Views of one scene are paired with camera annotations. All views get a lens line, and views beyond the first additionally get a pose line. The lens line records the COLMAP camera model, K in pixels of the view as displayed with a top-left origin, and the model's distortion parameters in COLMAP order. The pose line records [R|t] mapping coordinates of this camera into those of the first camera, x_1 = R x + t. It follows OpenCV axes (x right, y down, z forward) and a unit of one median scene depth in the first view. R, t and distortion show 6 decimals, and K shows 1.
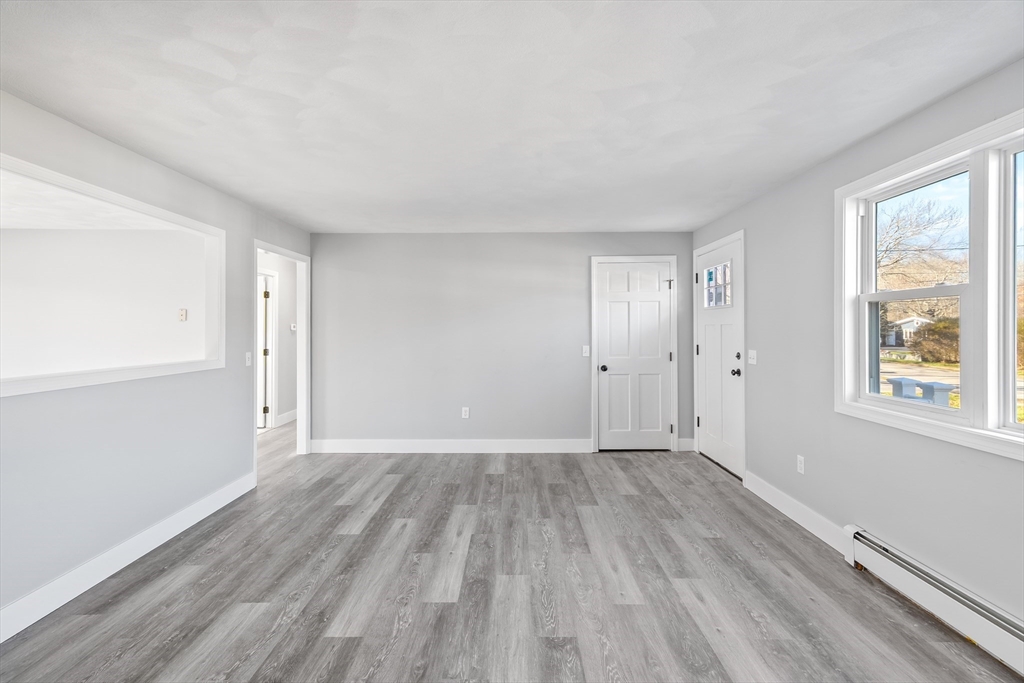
lens RADIAL K [[462.9, 0, 507.1], [0, 462.9, 325.8], [0, 0, 1]] dist [0.022884, 0.000235]
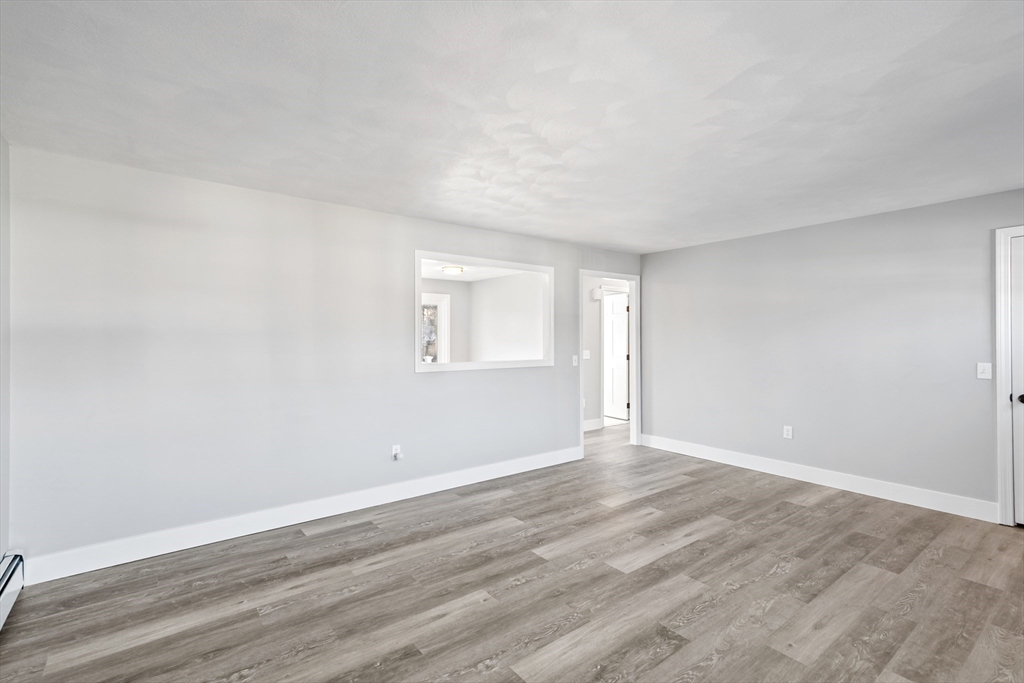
lens RADIAL K [[467.3, 0, 507.1], [0, 467.3, 336.6], [0, 0, 1]] dist [0.023364, -0.000106]
pose [[0.614729, -0.001759, -0.788737, 0.497736], [0.006968, 0.999971, 0.003201, -0.004178], [0.788708, -0.007463, 0.614723, 0.036629]]
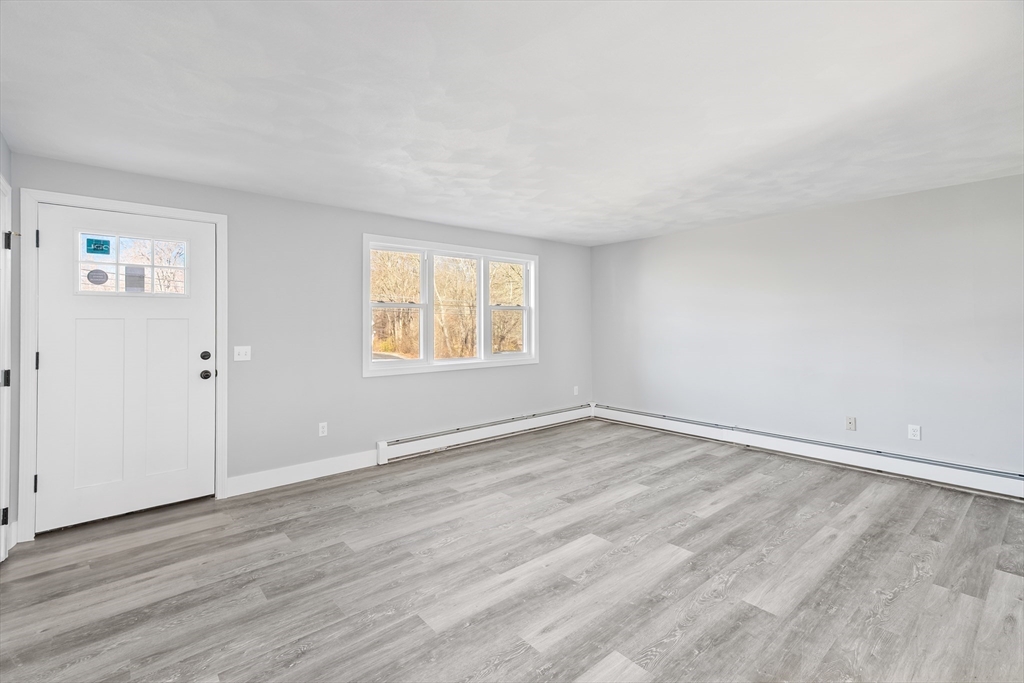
lens RADIAL K [[456.0, 0, 510.4], [0, 456.0, 338.7], [0, 0, 1]] dist [0.021486, 0.000169]
pose [[-0.661811, -0.018791, 0.749435, -0.702401], [0.002989, 0.999612, 0.027704, 0.015385], [-0.749664, 0.020575, -0.661498, 1.557142]]
